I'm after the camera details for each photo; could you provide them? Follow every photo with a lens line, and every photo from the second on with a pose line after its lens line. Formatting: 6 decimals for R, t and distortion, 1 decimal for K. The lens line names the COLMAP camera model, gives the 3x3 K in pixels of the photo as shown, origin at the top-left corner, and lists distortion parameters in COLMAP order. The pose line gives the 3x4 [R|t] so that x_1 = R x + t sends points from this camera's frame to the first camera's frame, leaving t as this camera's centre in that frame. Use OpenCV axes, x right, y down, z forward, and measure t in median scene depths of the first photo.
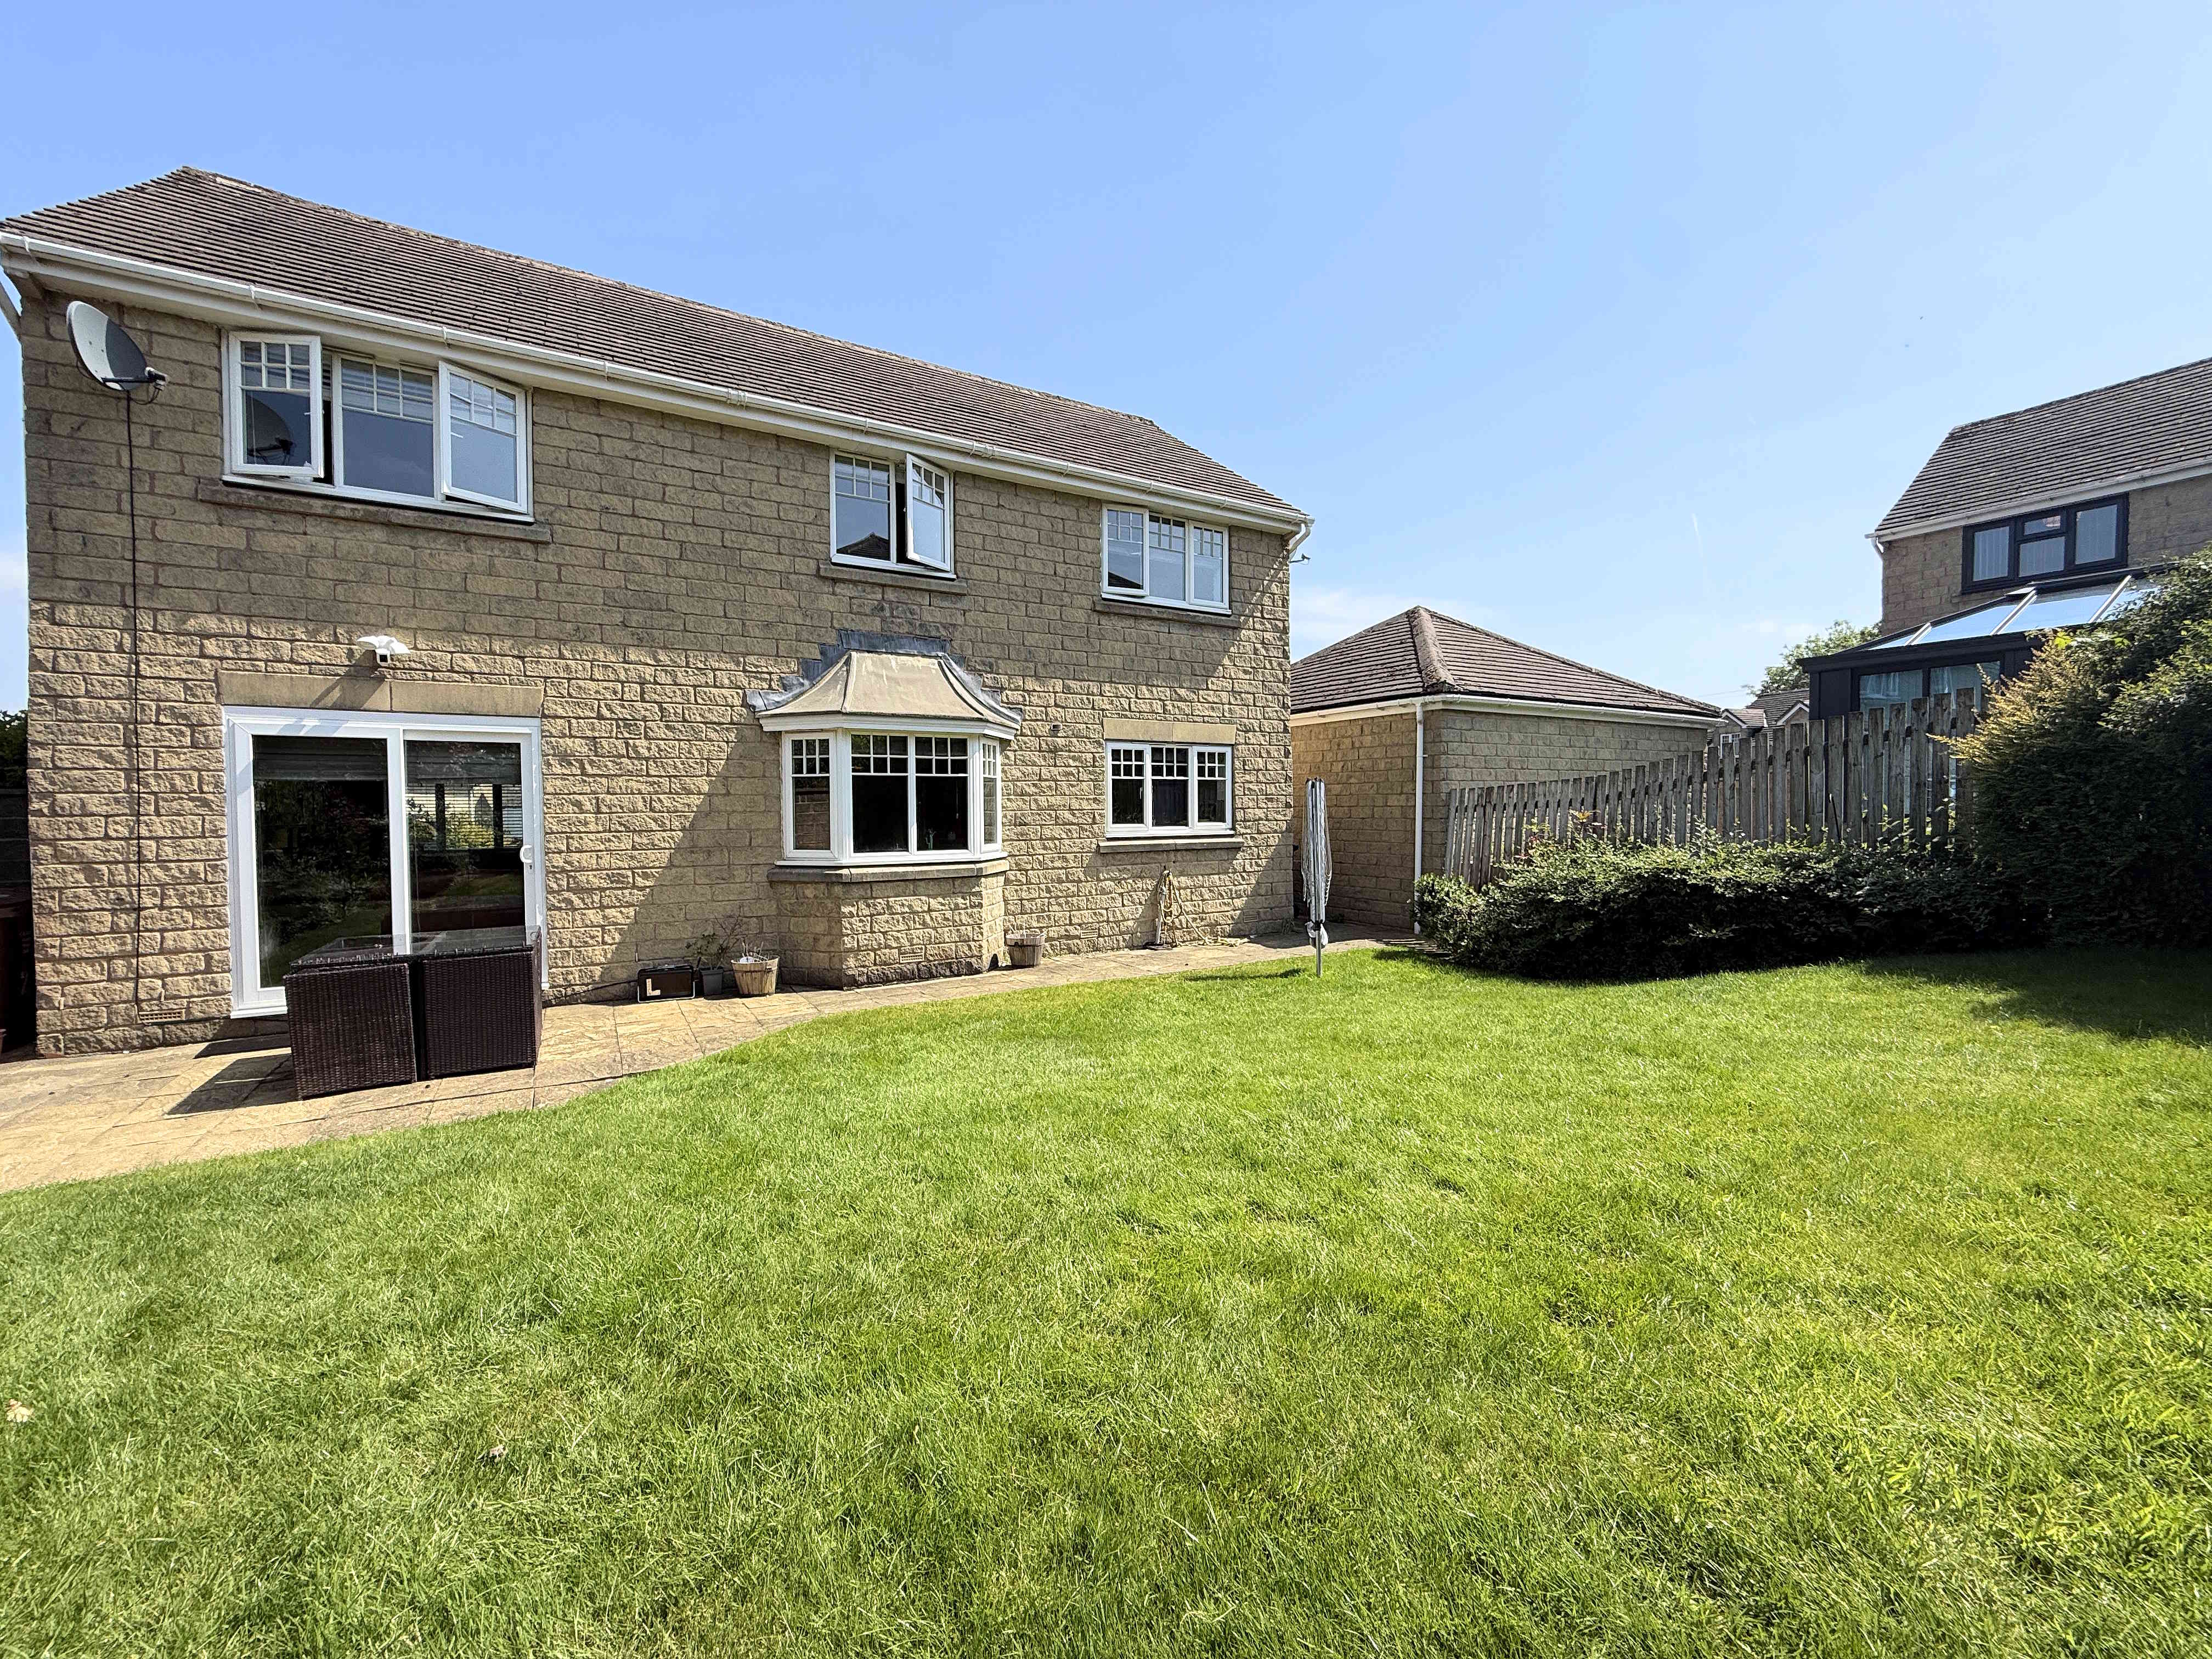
lens RADIAL K [[879.6, 0, 1099.8], [0, 879.6, 832.2], [0, 0, 1]] dist [0.001042, -0.000045]
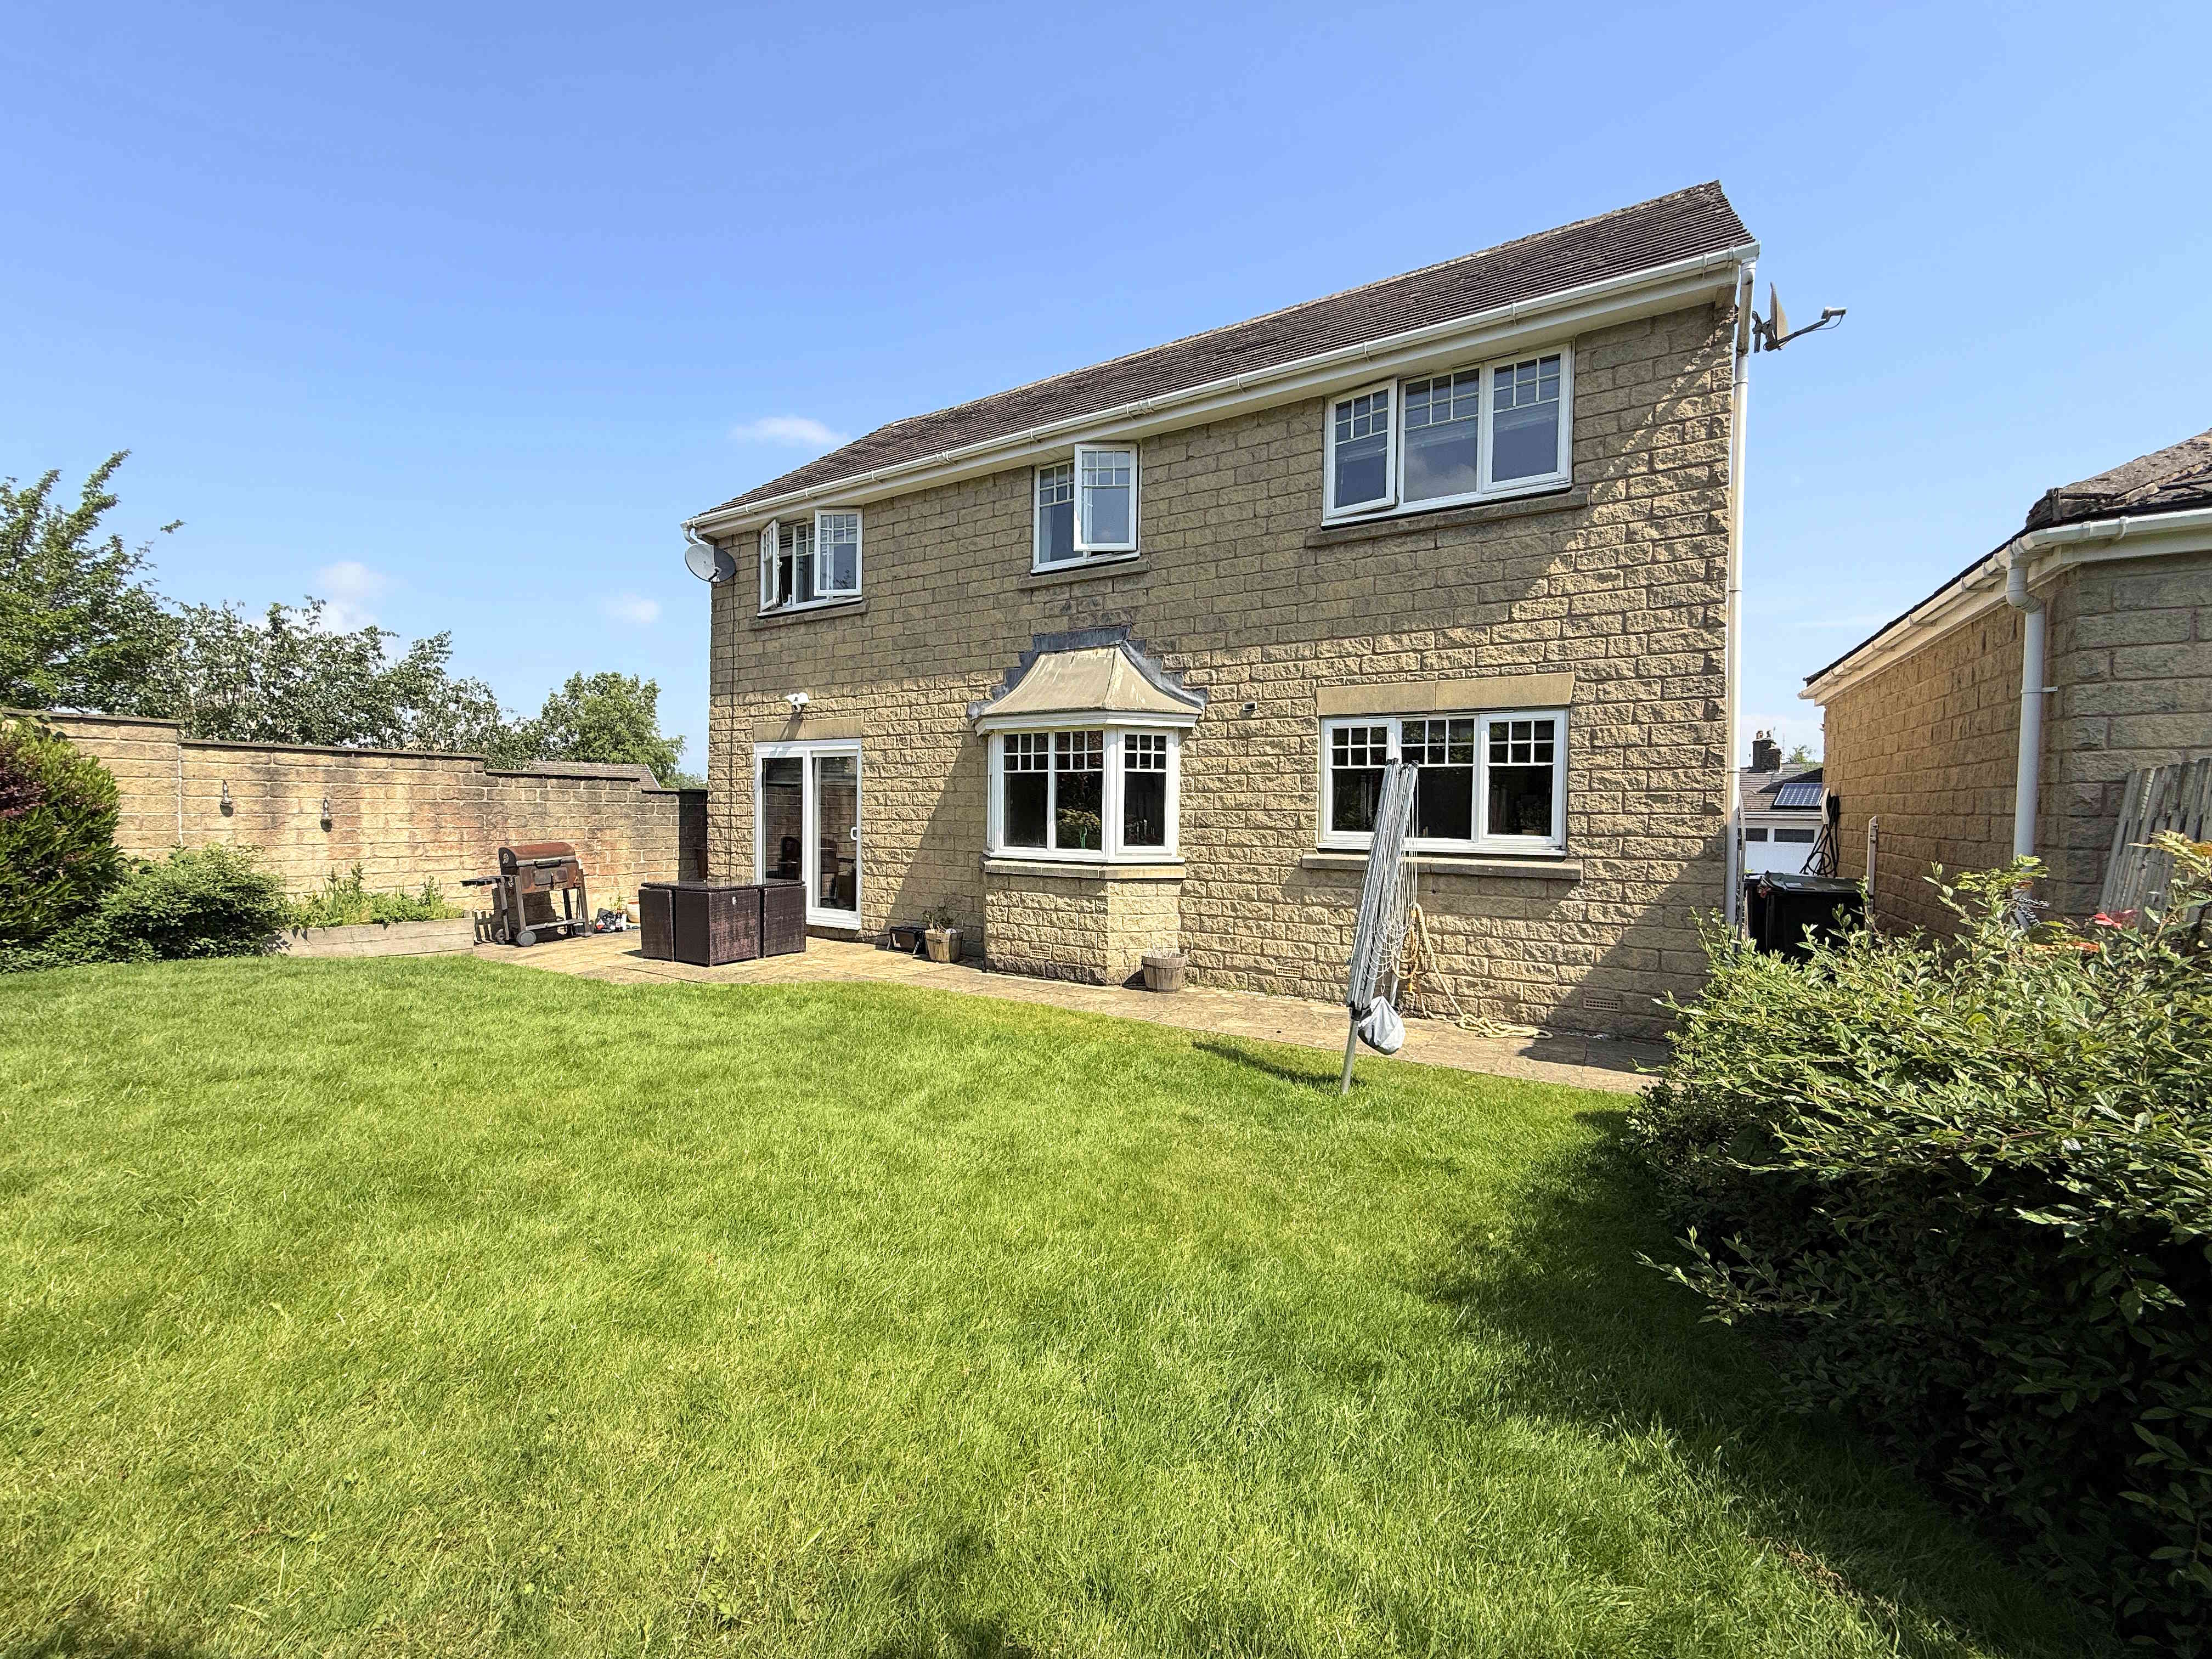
lens RADIAL K [[879.6, 0, 1099.8], [0, 879.6, 832.2], [0, 0, 1]] dist [0.001042, -0.000045]
pose [[0.476656, 0.036049, -0.878351, 0.611632], [-0.037881, 0.999073, 0.020447, -0.016670], [0.878273, 0.023526, 0.477580, 0.511353]]
